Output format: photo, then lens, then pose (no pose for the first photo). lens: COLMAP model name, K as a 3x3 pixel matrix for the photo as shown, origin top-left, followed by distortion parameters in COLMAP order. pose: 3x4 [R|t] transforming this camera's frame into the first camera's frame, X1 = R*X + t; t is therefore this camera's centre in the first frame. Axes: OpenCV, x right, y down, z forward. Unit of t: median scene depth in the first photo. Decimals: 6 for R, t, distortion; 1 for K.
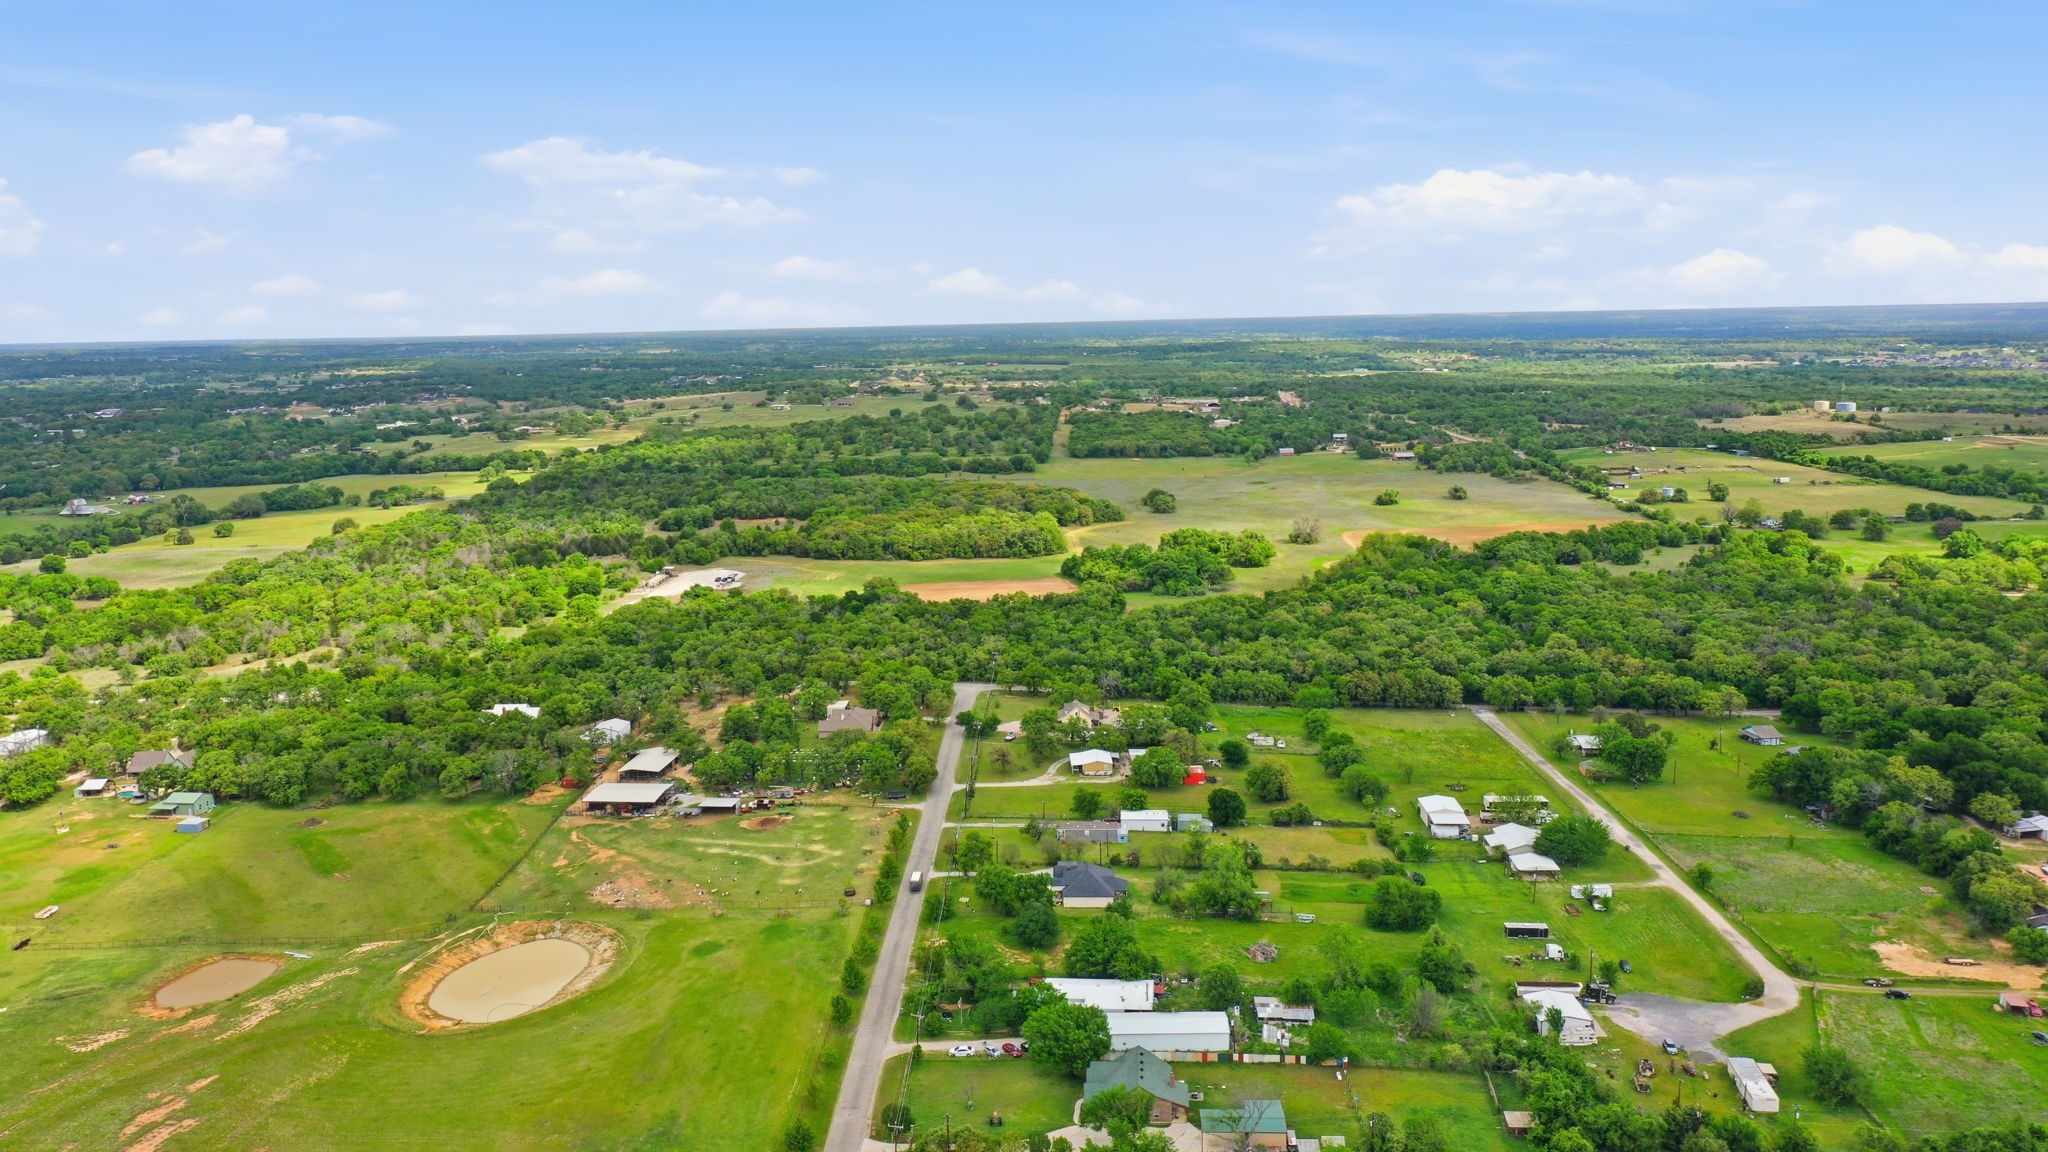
lens RADIAL K [[1742.2, 0, 1024.0], [0, 1742.2, 576.0], [0, 0, 1]] dist [-0.002220, -0.002811]
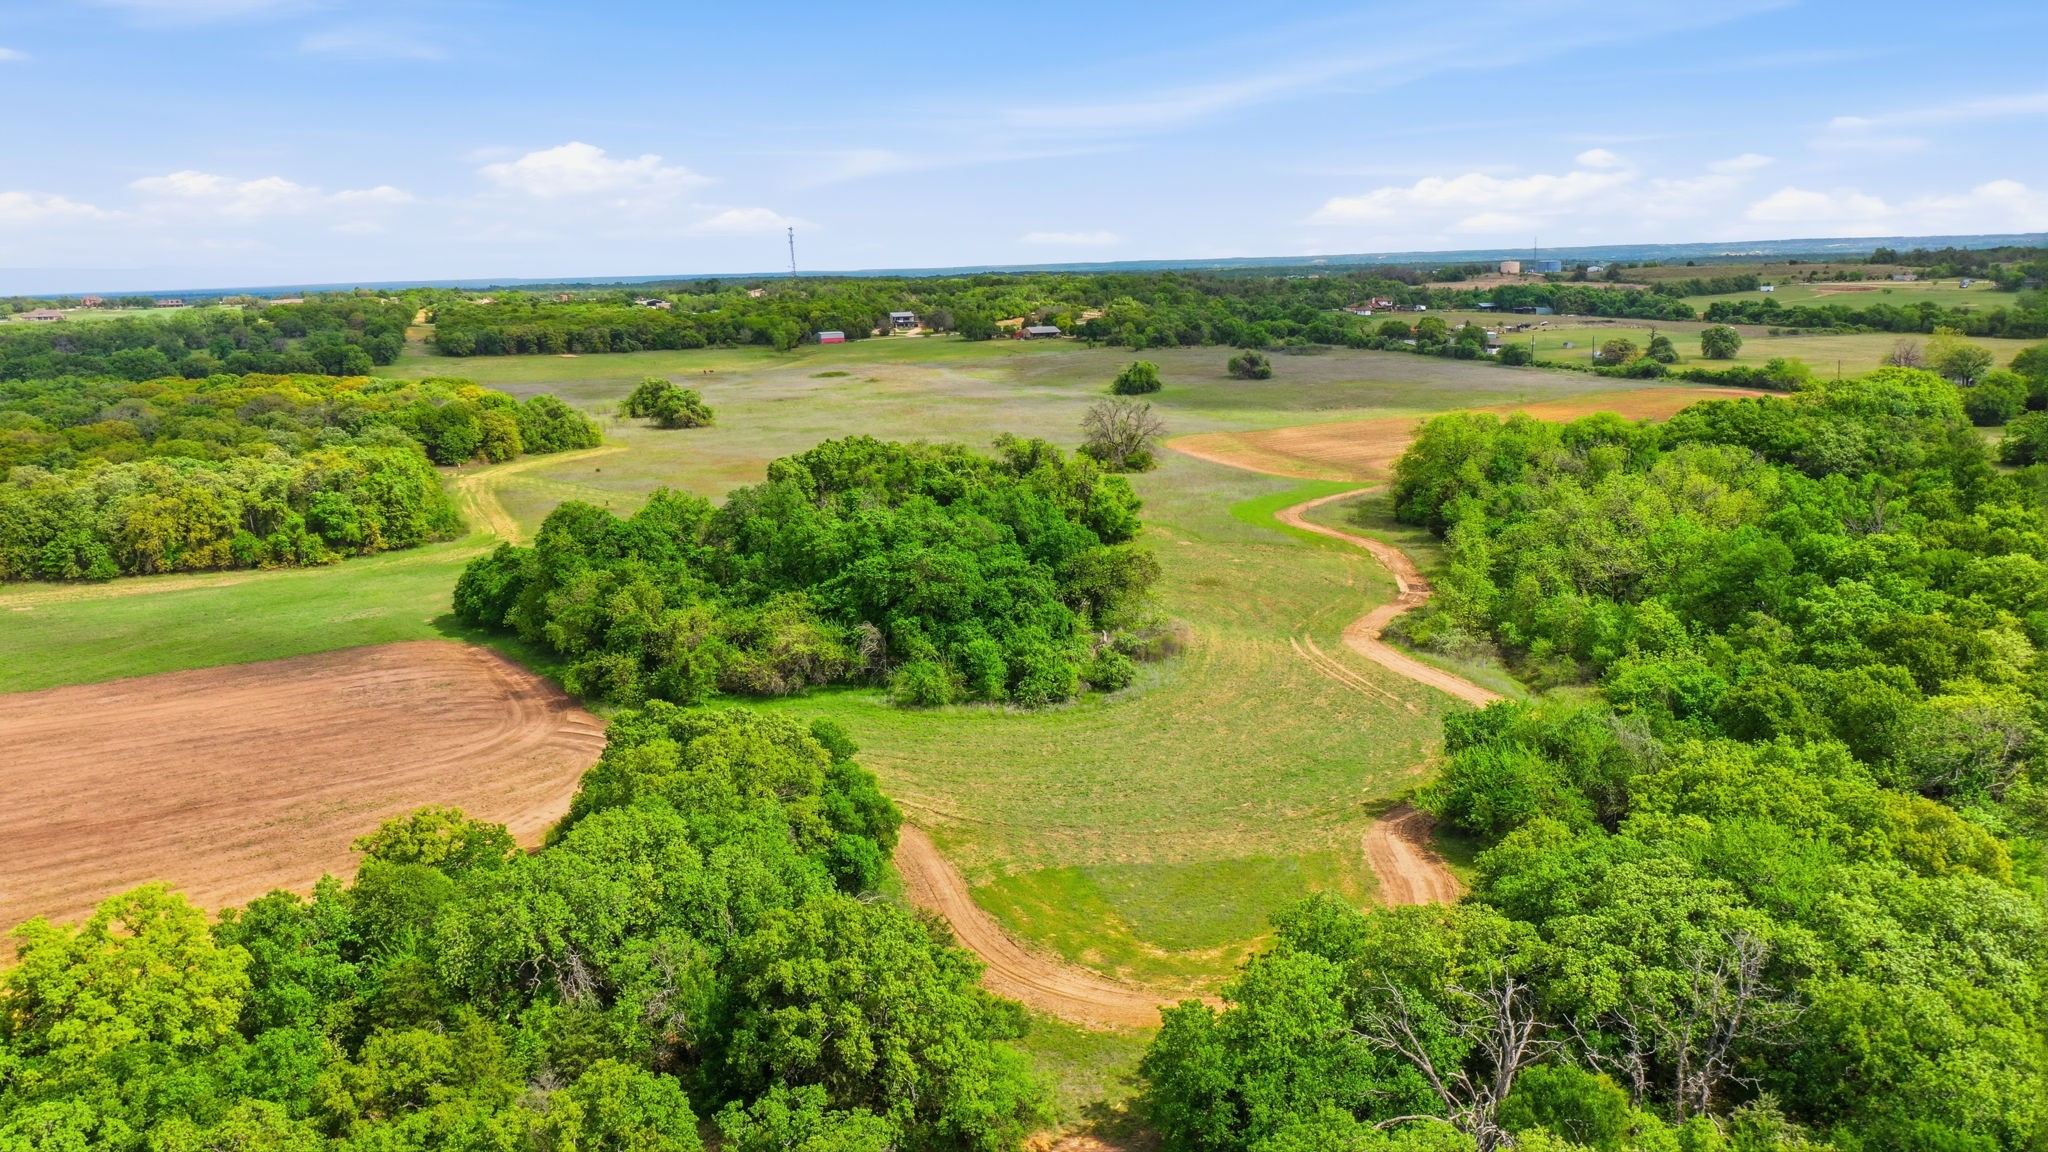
lens RADIAL K [[1742.2, 0, 1024.0], [0, 1742.2, 576.0], [0, 0, 1]] dist [-0.002220, -0.002811]
pose [[0.937596, -0.074086, 0.339743, 0.010720], [0.067247, 0.997227, 0.031878, -0.008442], [-0.341162, -0.007042, 0.939978, 0.592668]]
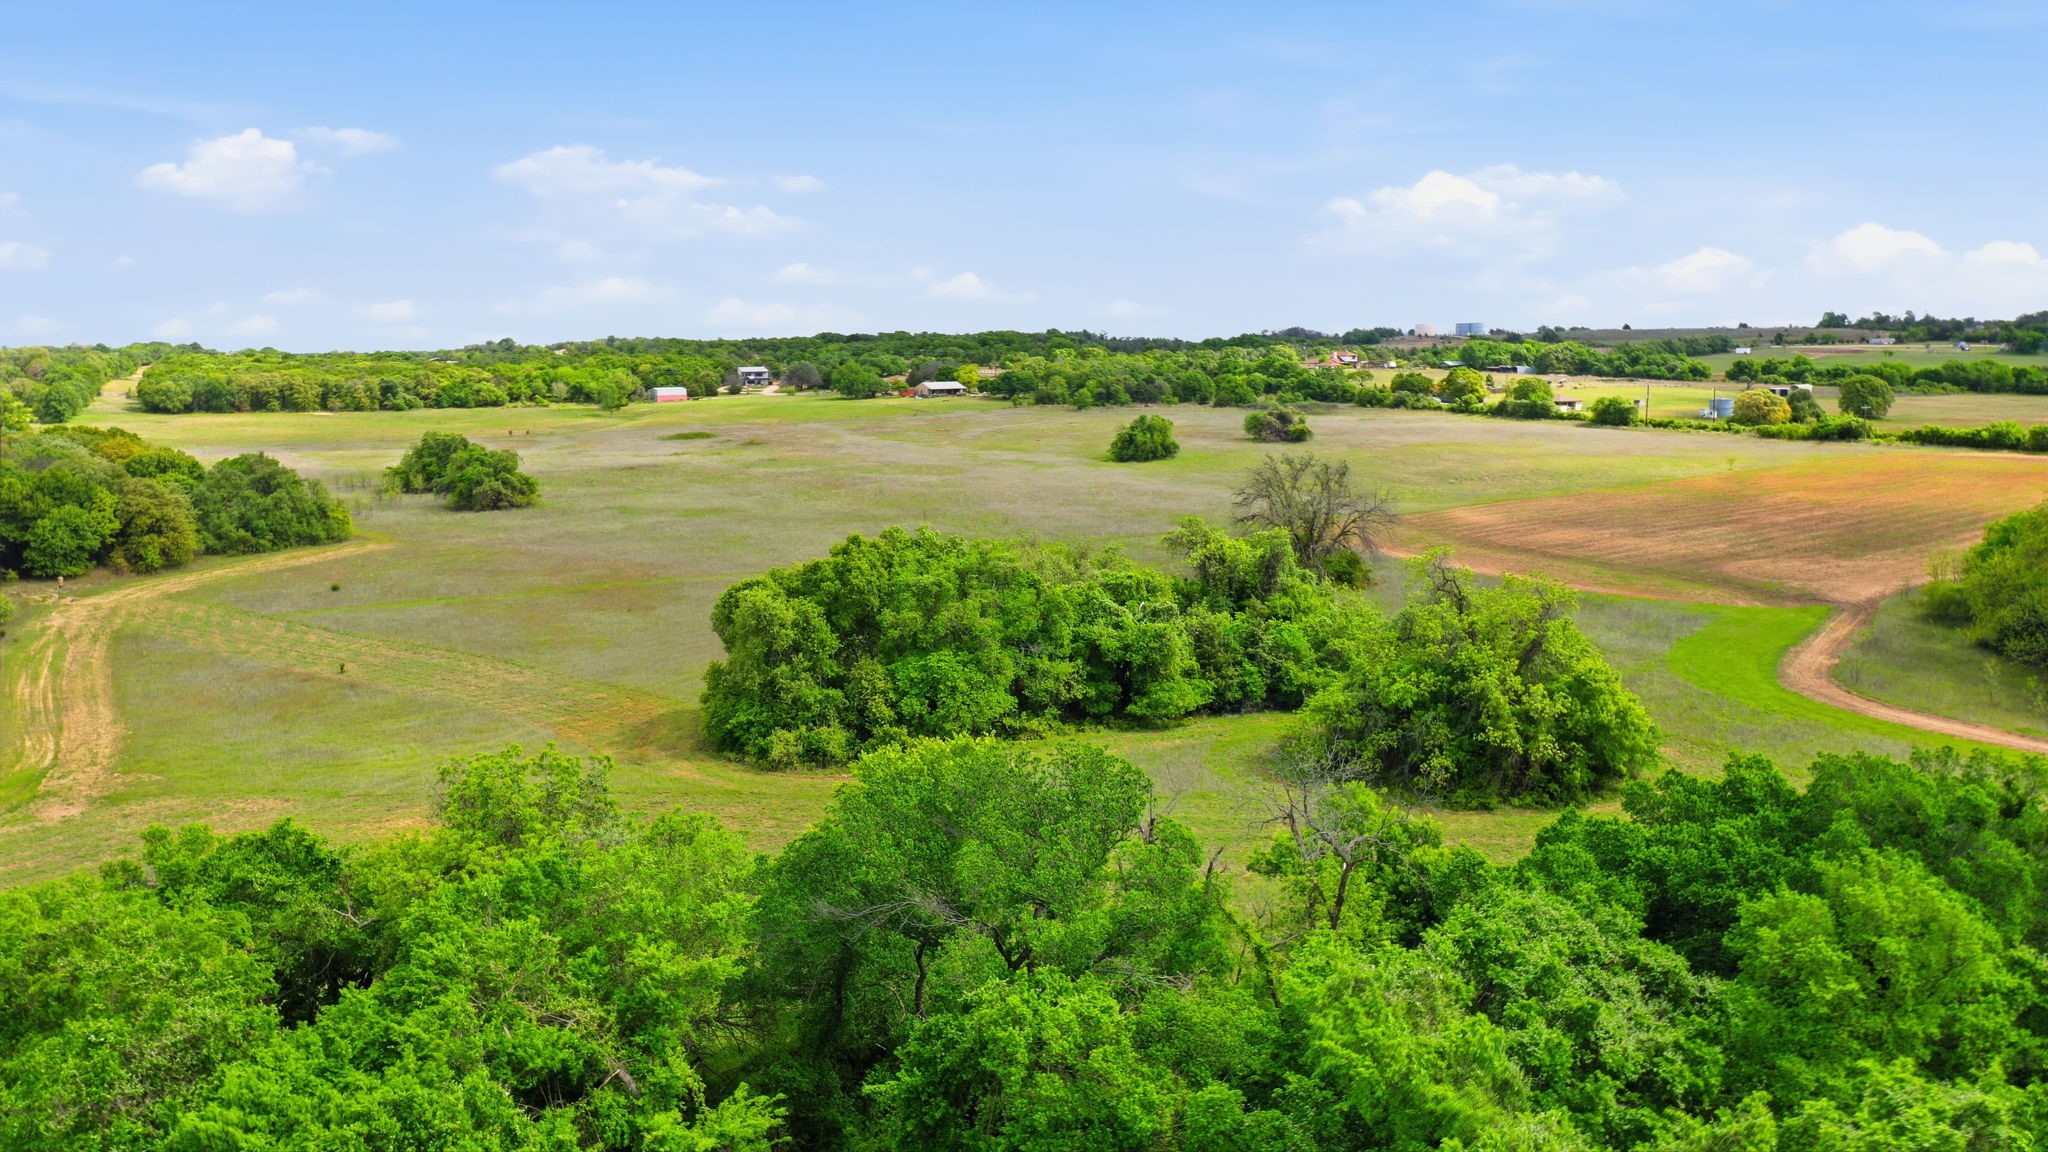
lens RADIAL K [[1742.2, 0, 1024.0], [0, 1742.2, 576.0], [0, 0, 1]] dist [-0.002220, -0.002811]
pose [[0.890970, -0.062853, 0.449690, 0.033202], [0.073182, 0.997303, -0.005604, -0.019293], [-0.448125, 0.037902, 0.893167, 0.752908]]
